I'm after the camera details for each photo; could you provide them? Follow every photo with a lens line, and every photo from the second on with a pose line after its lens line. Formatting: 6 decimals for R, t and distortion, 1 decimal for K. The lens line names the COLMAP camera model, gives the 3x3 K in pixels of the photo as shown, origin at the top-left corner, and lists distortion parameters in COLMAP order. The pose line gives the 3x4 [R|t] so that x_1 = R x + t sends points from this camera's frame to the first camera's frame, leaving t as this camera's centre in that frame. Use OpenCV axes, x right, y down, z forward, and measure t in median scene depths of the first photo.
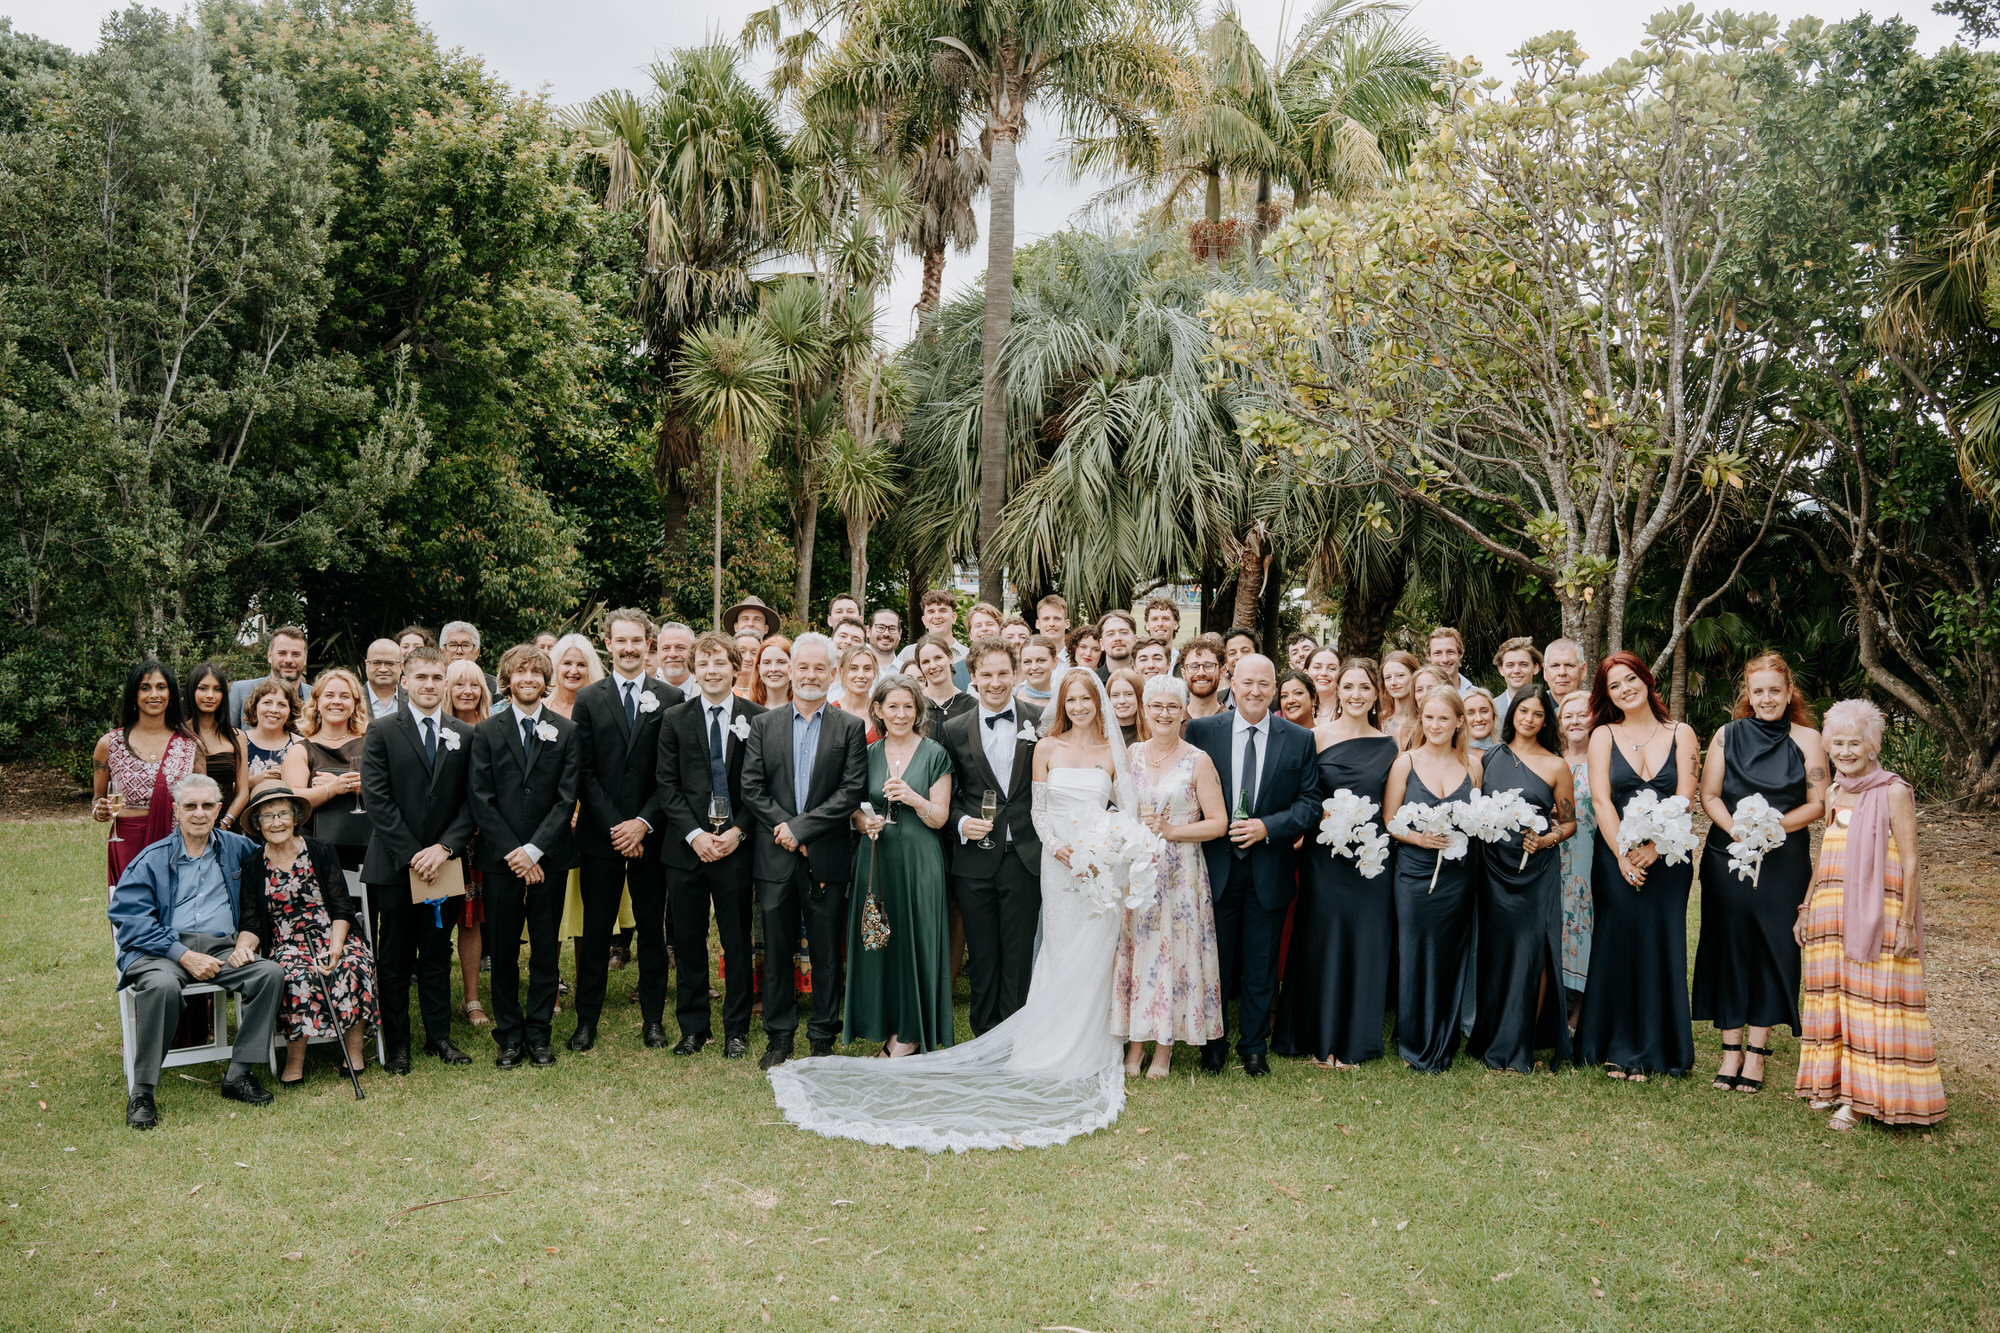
lens RADIAL K [[1682.1, 0, 1000.0], [0, 1682.1, 666.5], [0, 0, 1]] dist [-0.162992, 0.104531]
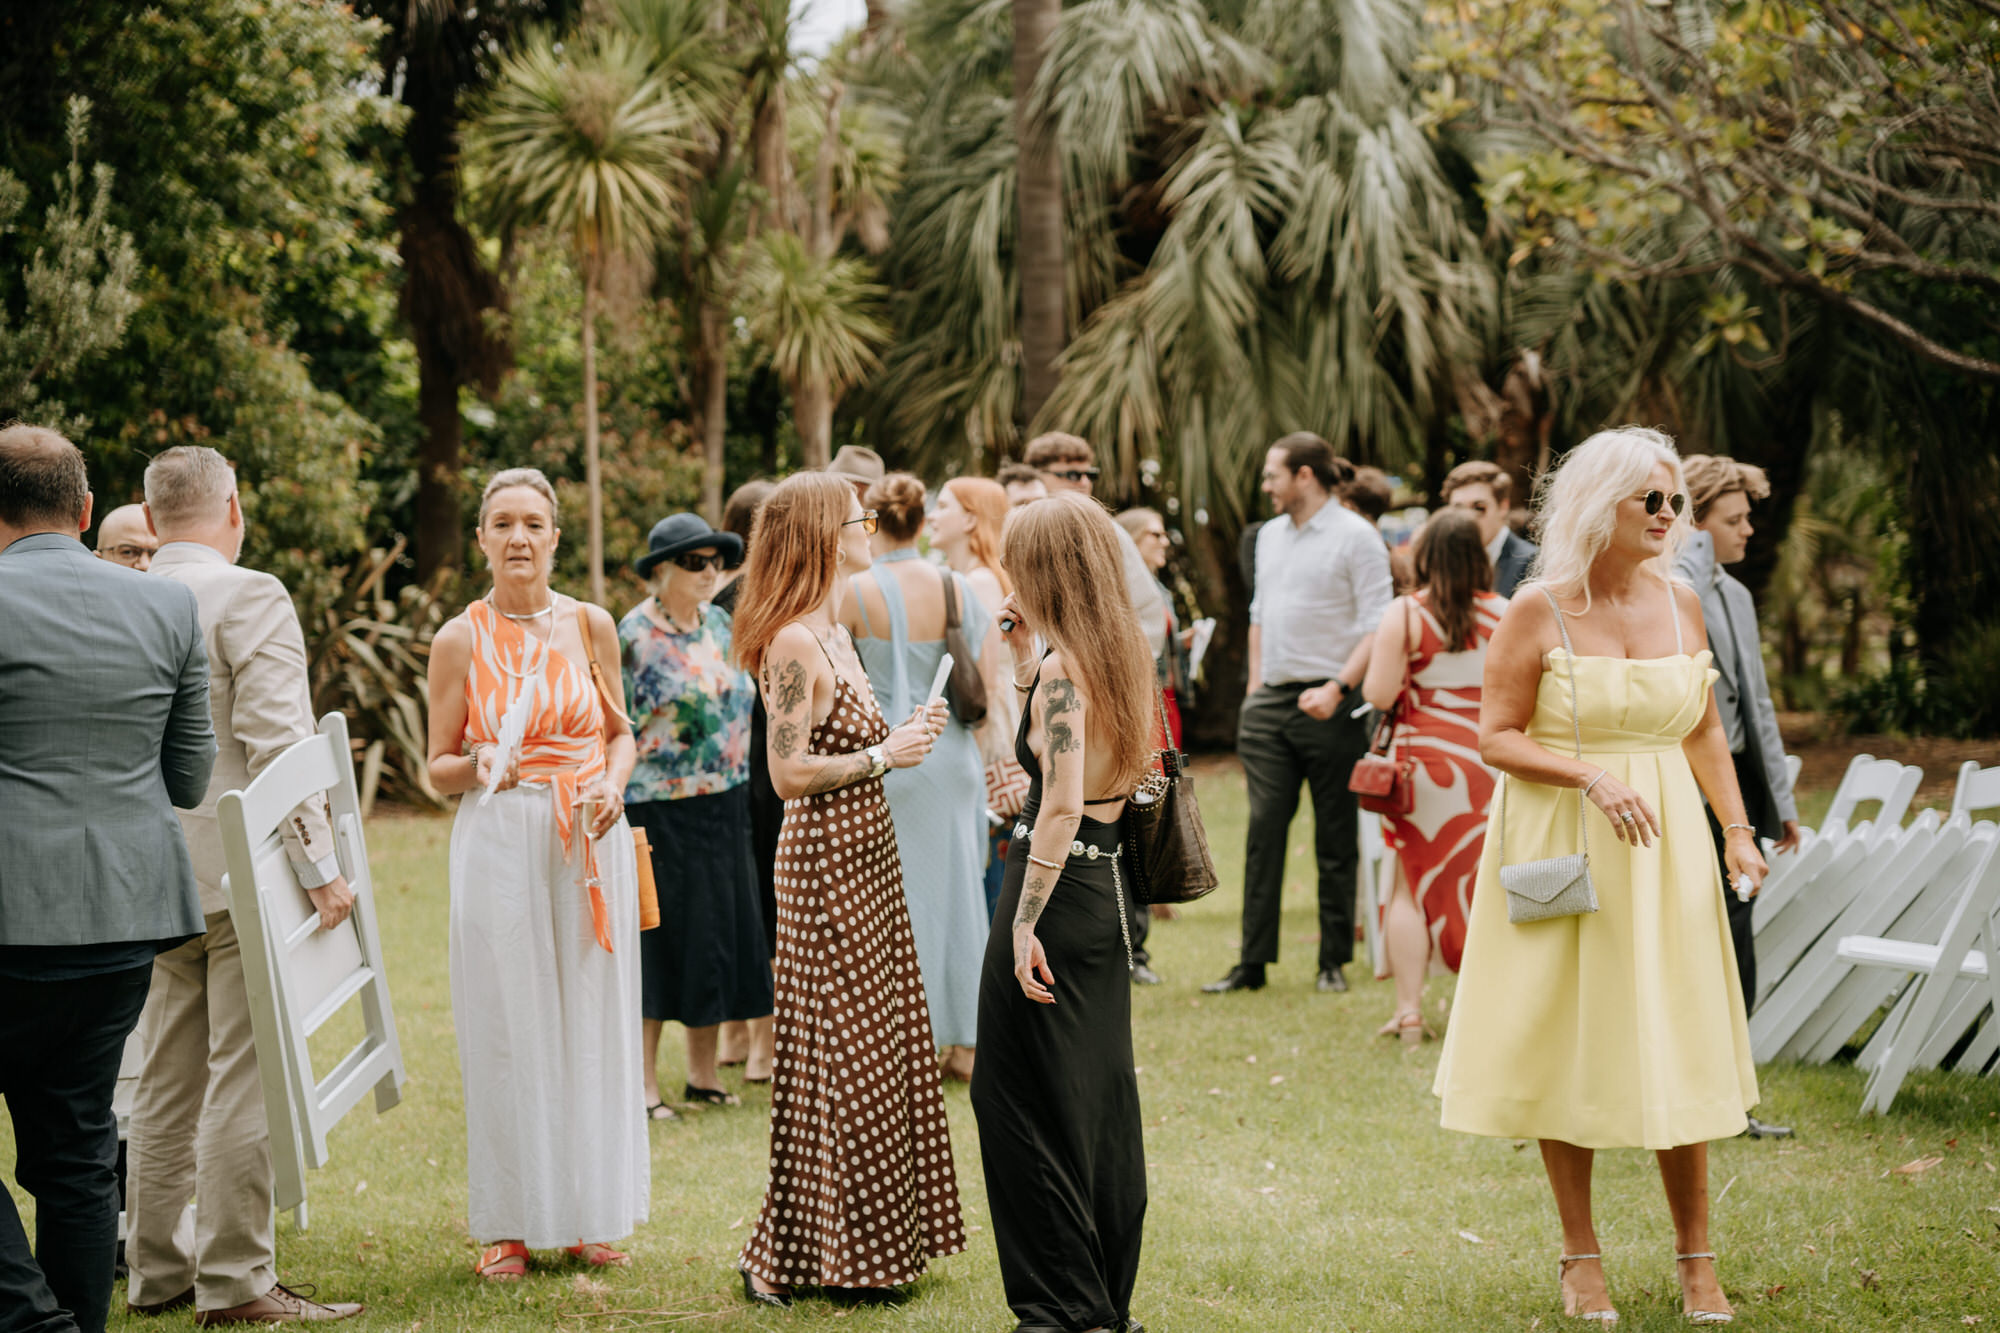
lens RADIAL K [[4043.5, 0, 1000.0], [0, 4043.5, 666.5], [0, 0, 1]] dist [0.613936, 0.189716]
pose [[0.998500, -0.052359, 0.016035, -0.048713], [0.052774, 0.998251, -0.026659, 0.045447], [-0.014611, 0.027465, 0.999516, -0.363760]]
